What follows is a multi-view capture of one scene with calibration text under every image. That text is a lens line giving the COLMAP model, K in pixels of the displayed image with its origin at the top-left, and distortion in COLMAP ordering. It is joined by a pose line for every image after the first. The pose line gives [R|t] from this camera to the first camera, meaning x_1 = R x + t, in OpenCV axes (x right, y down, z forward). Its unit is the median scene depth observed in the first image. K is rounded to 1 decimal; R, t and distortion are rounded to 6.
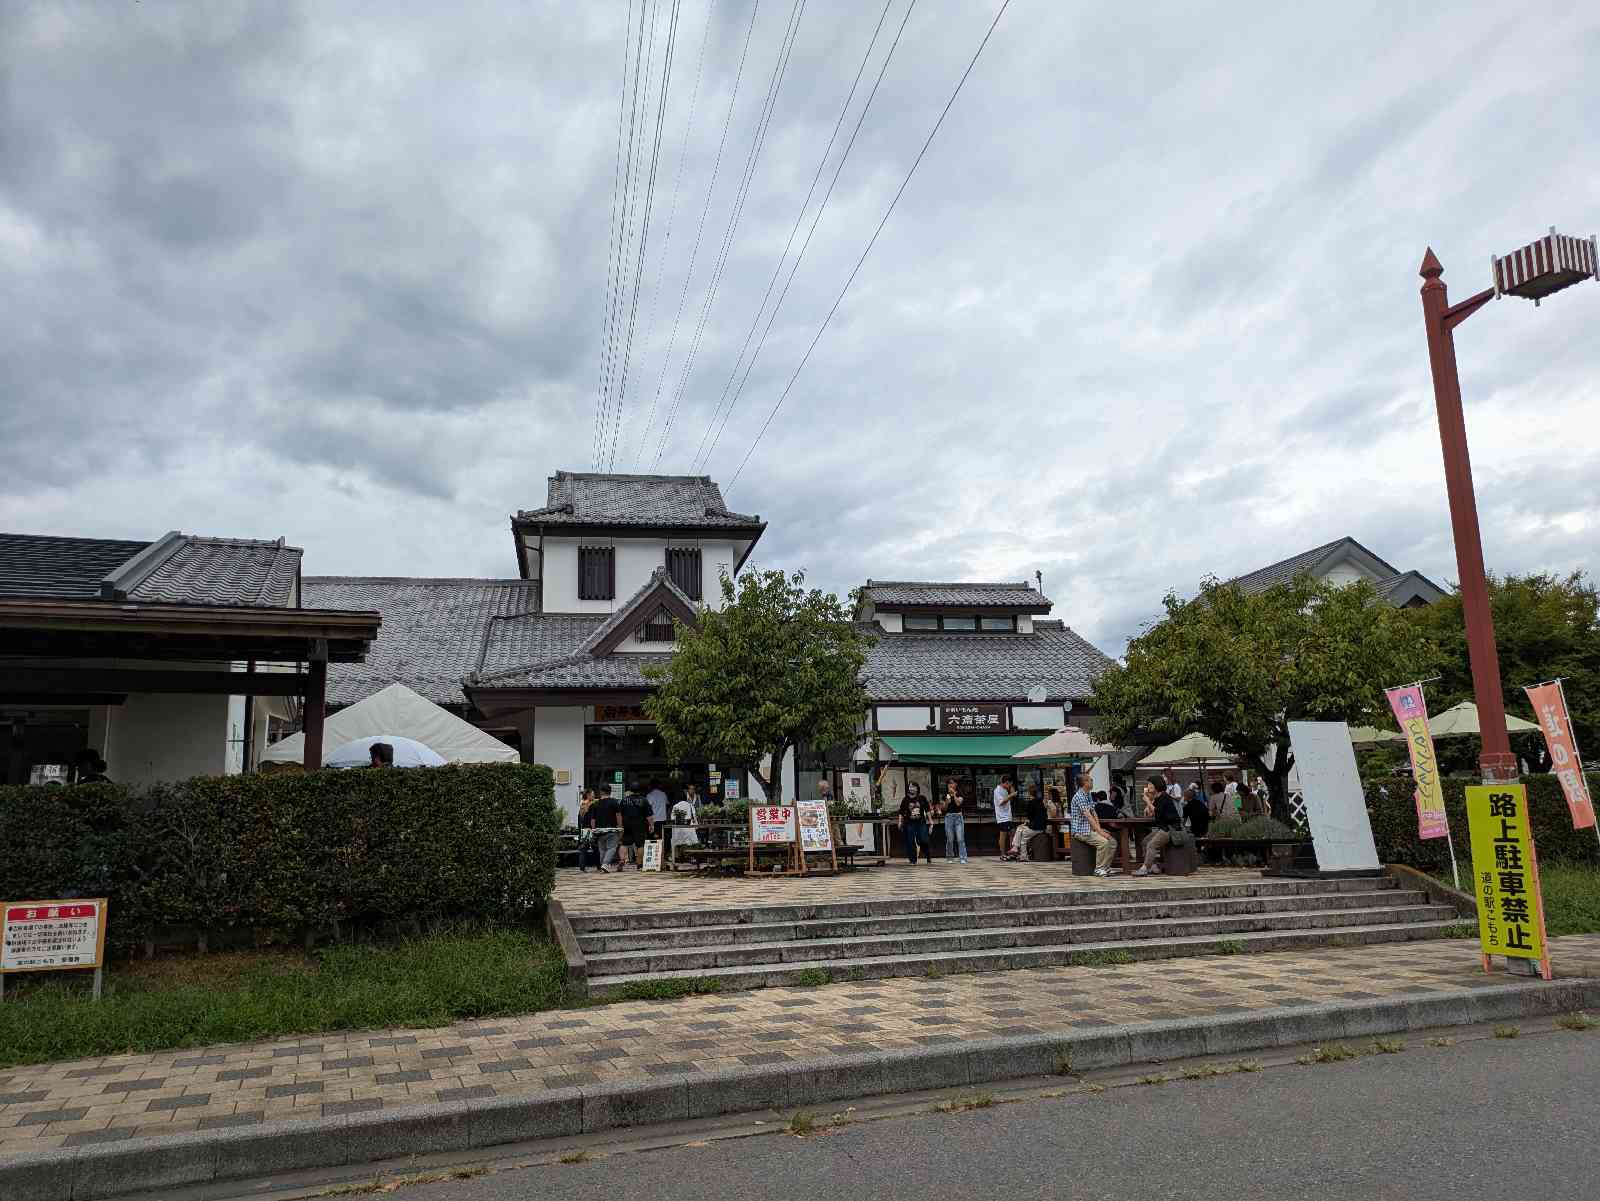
lens RADIAL K [[1229.8, 0, 799.4], [0, 1229.8, 592.4], [0, 0, 1]] dist [0.029582, -0.005867]
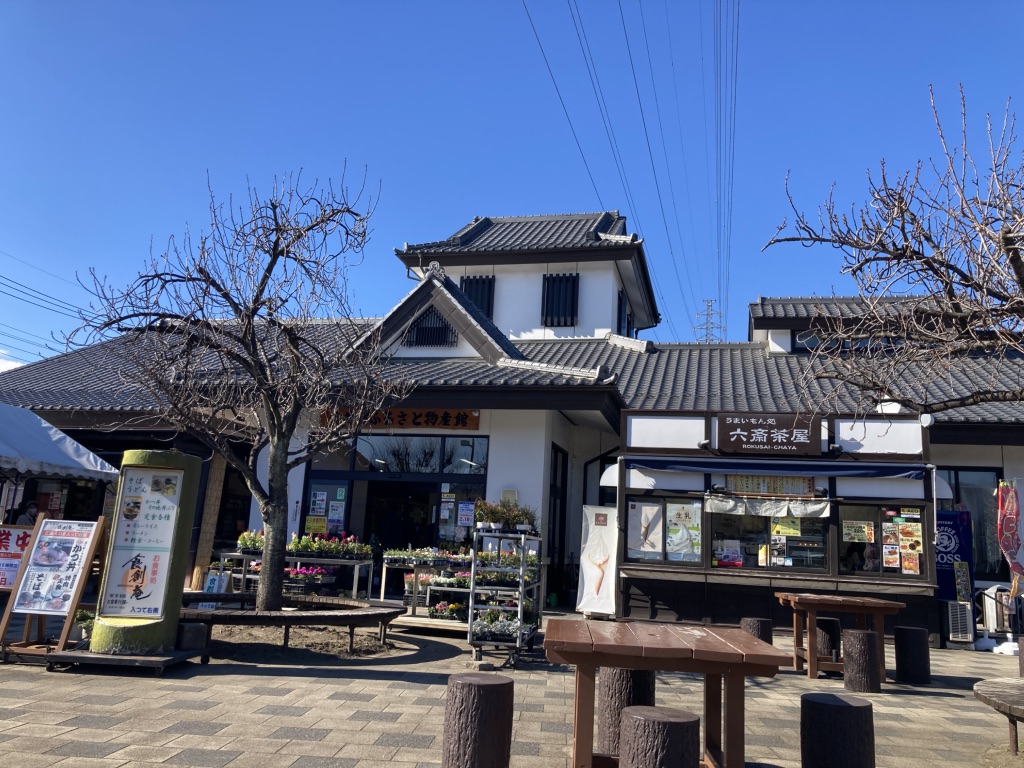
lens RADIAL K [[804.4, 0, 538.4], [0, 804.4, 384.0], [0, 0, 1]] dist [0.060530, 0.001905]
pose [[0.912678, -0.008900, -0.408582, 0.195616], [0.008770, 0.999959, -0.002192, 0.069648], [0.408585, -0.001583, 0.912719, 0.499498]]
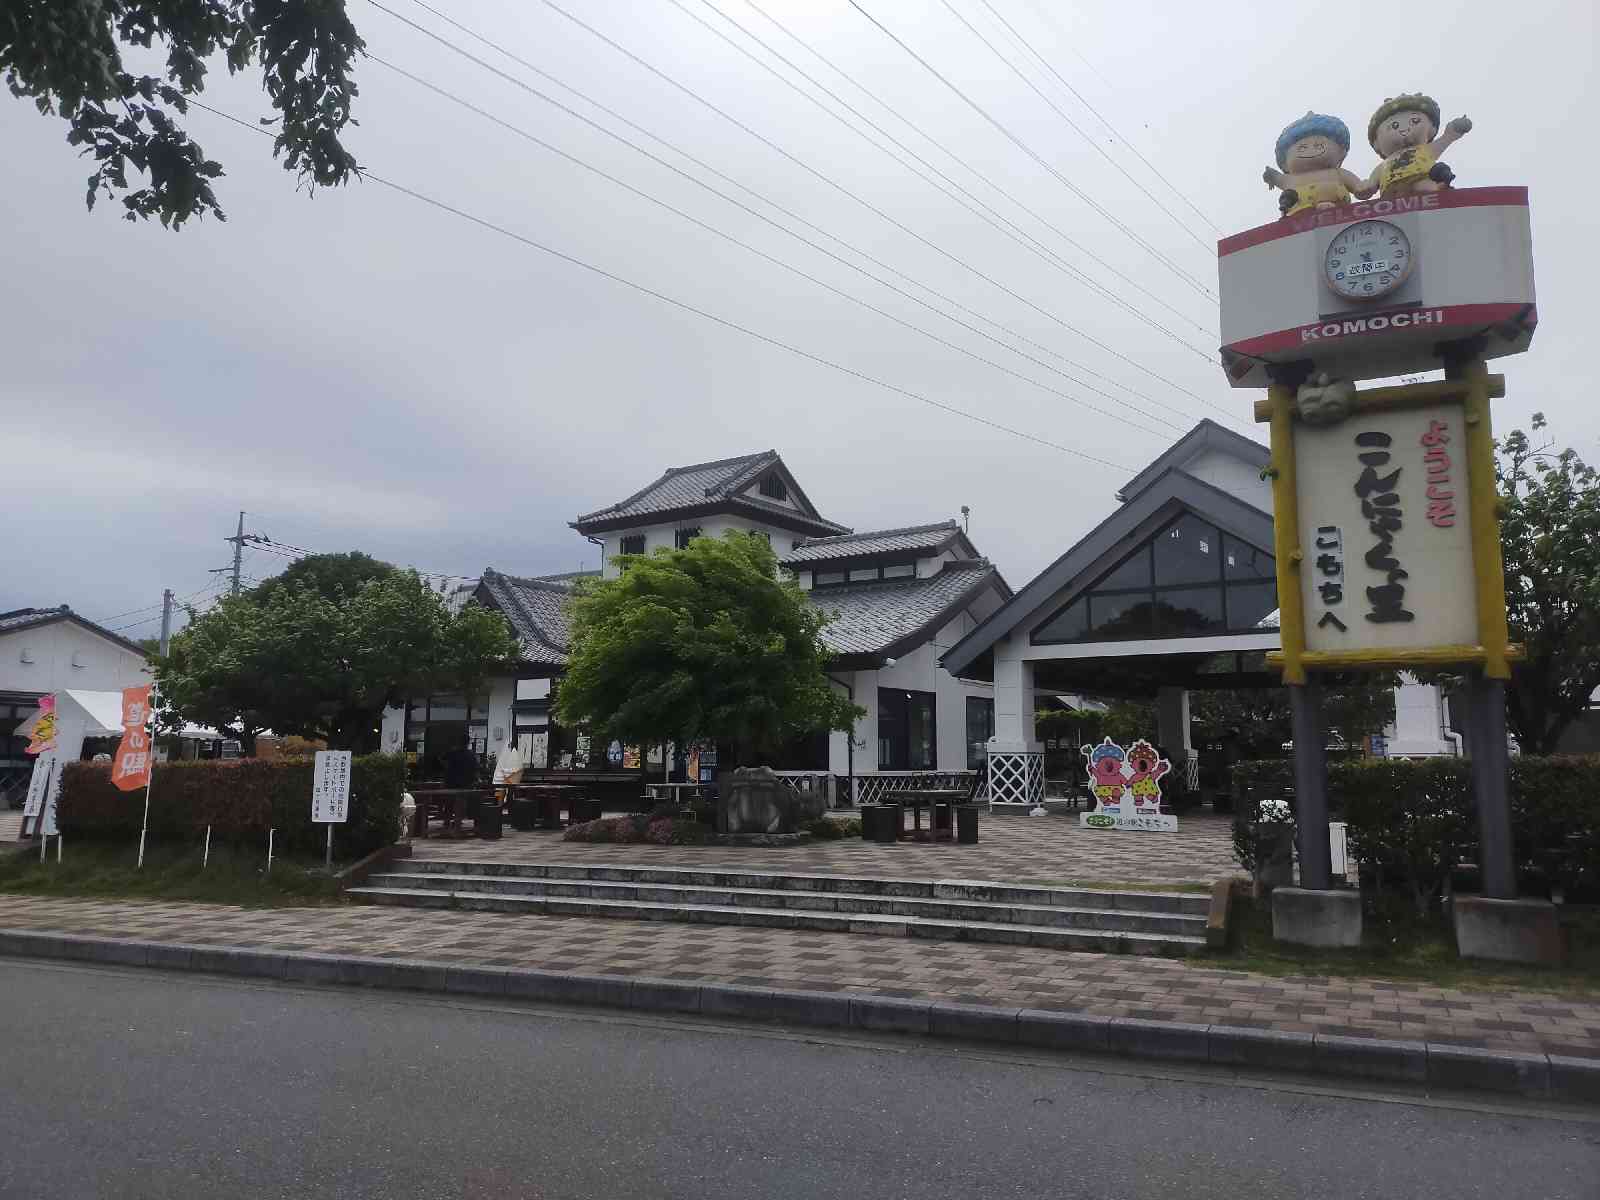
lens RADIAL K [[1229.8, 0, 799.4], [0, 1229.8, 591.9], [0, 0, 1]] dist [0.029582, -0.005867]
pose [[0.680779, -0.072421, -0.728900, 1.023171], [0.120595, 0.992603, 0.014013, 0.024471], [0.722493, -0.097441, 0.684477, 0.371181]]
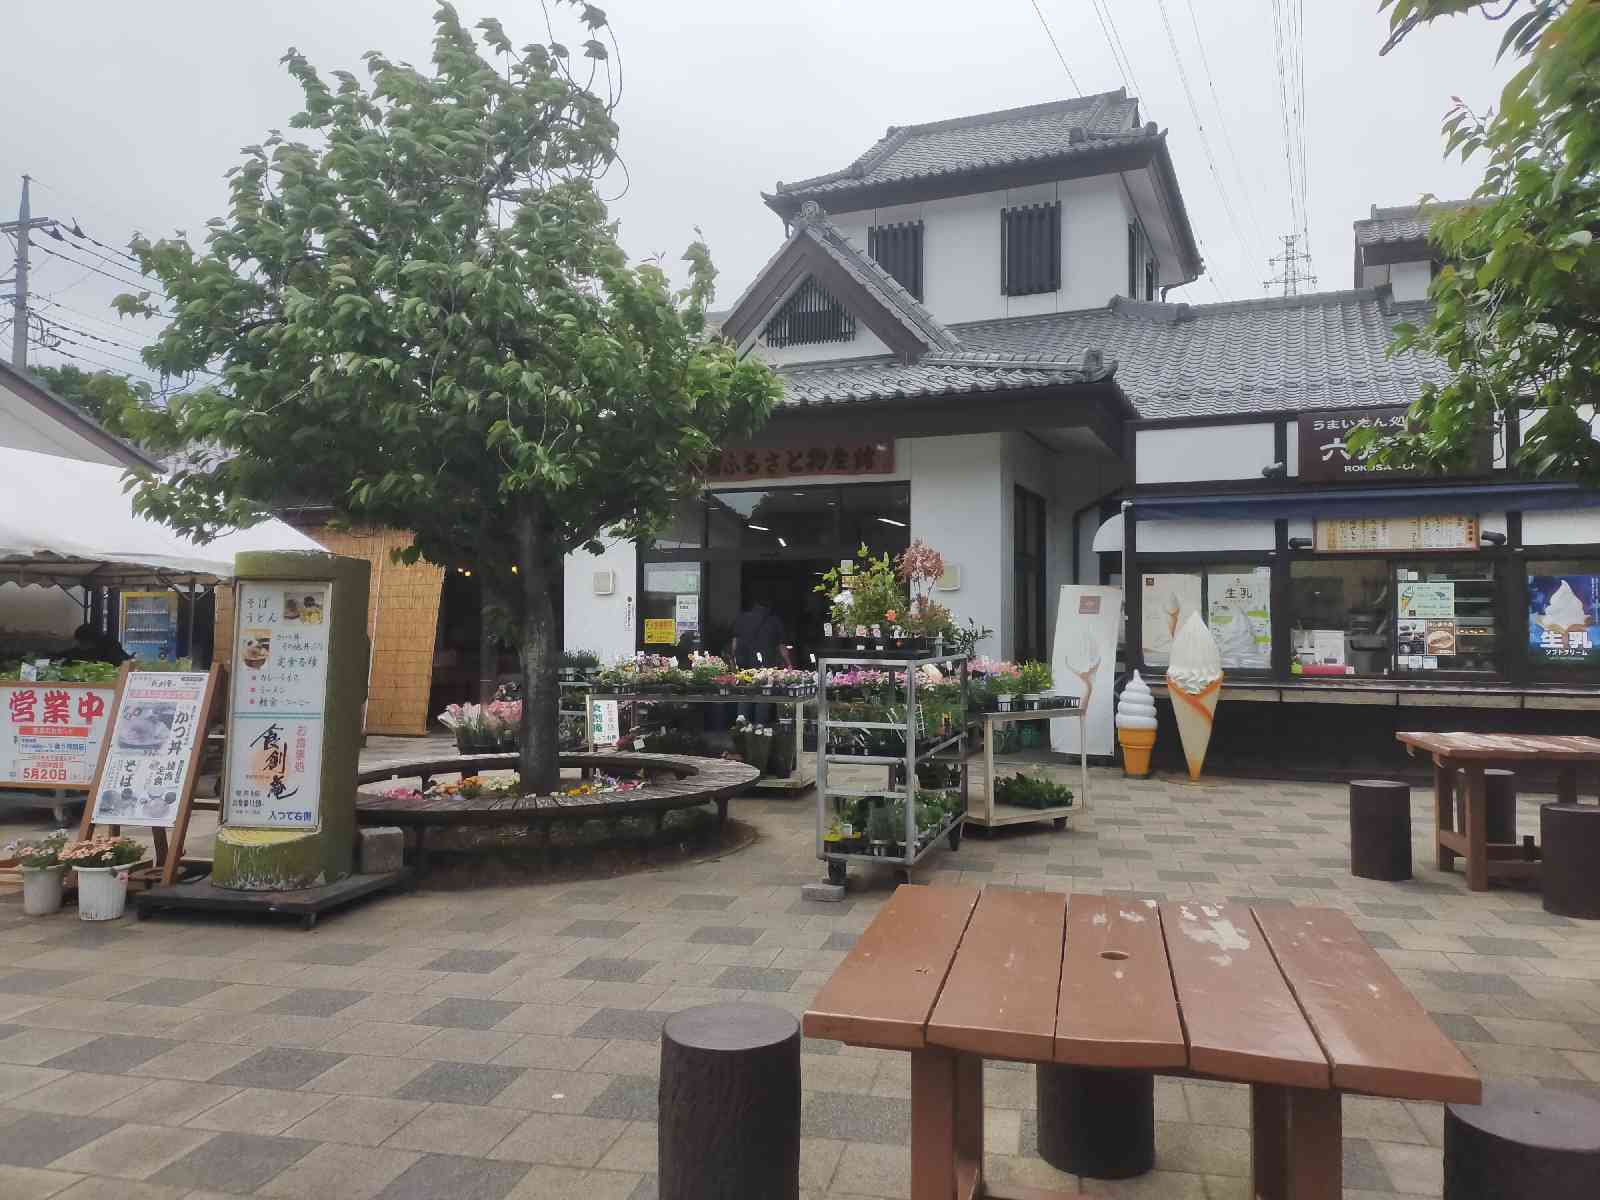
lens RADIAL K [[1181.6, 0, 823.8], [0, 1181.6, 588.5], [0, 0, 1]] dist [0.090126, -0.094167]
pose [[0.834217, 0.009925, -0.551346, 0.188335], [0.085560, 0.985400, 0.147195, 0.071313], [0.544758, -0.169966, 0.821189, 0.542533]]
